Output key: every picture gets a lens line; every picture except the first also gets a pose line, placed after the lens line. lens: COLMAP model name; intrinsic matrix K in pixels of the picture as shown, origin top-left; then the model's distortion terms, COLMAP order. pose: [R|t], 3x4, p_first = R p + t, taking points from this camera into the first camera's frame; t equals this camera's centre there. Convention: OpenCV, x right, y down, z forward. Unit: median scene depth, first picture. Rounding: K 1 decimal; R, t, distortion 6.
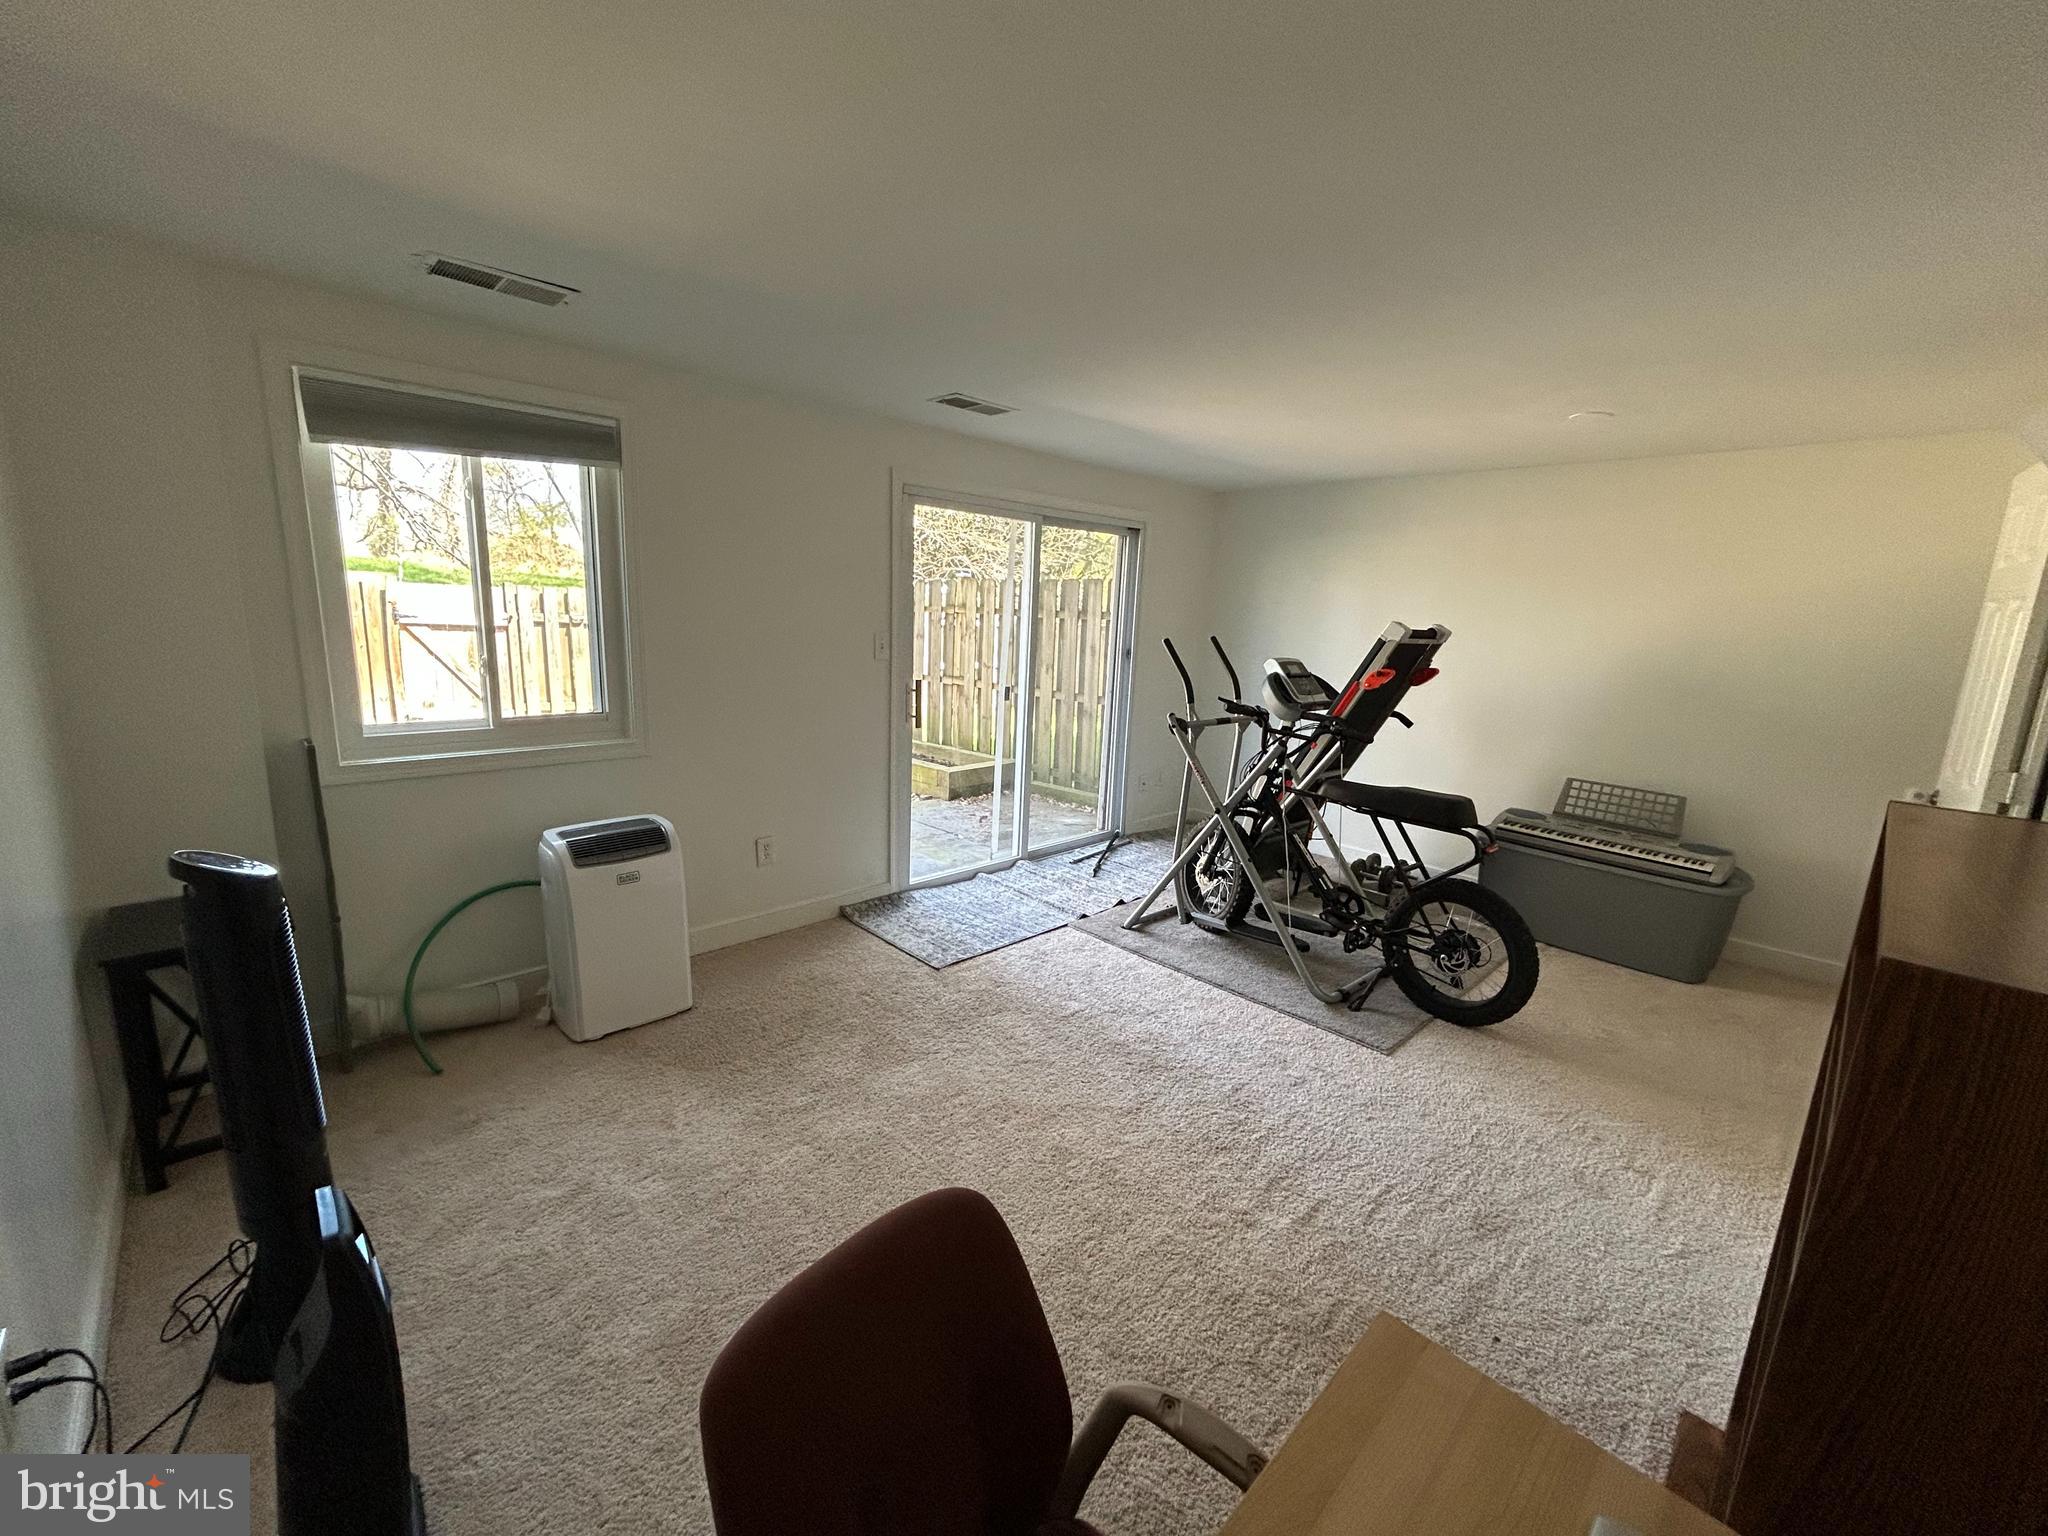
lens RADIAL K [[824.4, 0, 1016.9], [0, 824.4, 773.3], [0, 0, 1]] dist [0.000600, 0.000846]
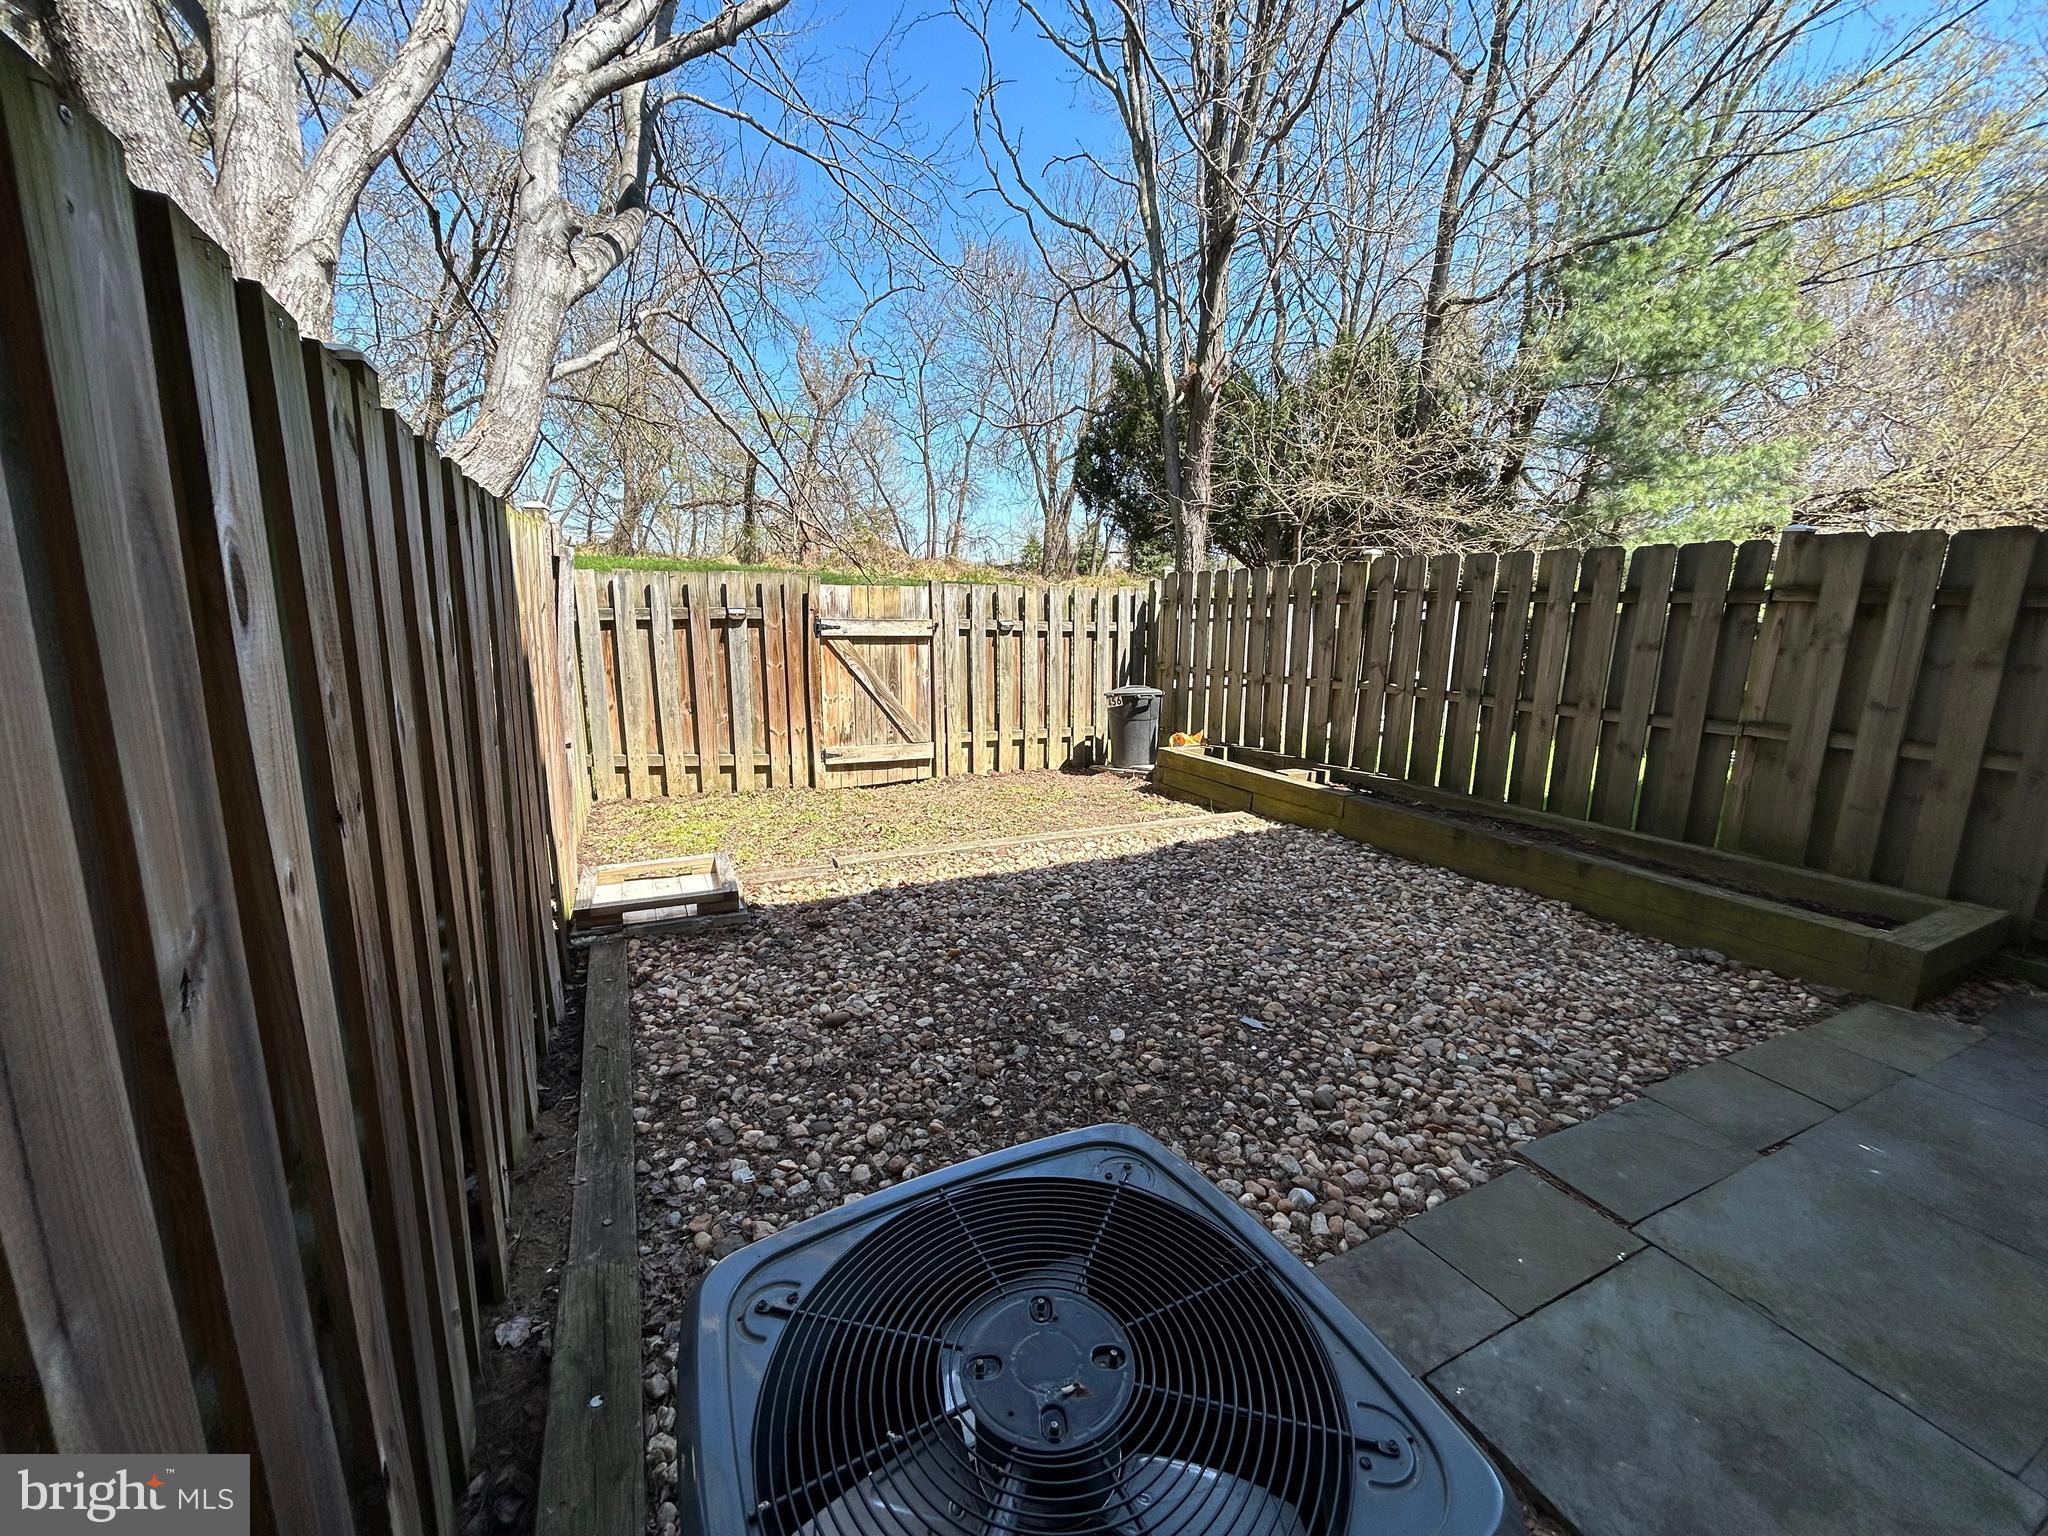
lens RADIAL K [[824.4, 0, 1027.1], [0, 824.4, 756.4], [0, 0, 1]] dist [0.000600, 0.000846]
pose [[0.953508, 0.029266, -0.299944, -0.296053], [-0.032410, 0.999459, -0.005512, -0.063979], [0.299621, 0.014977, 0.953941, 0.287510]]
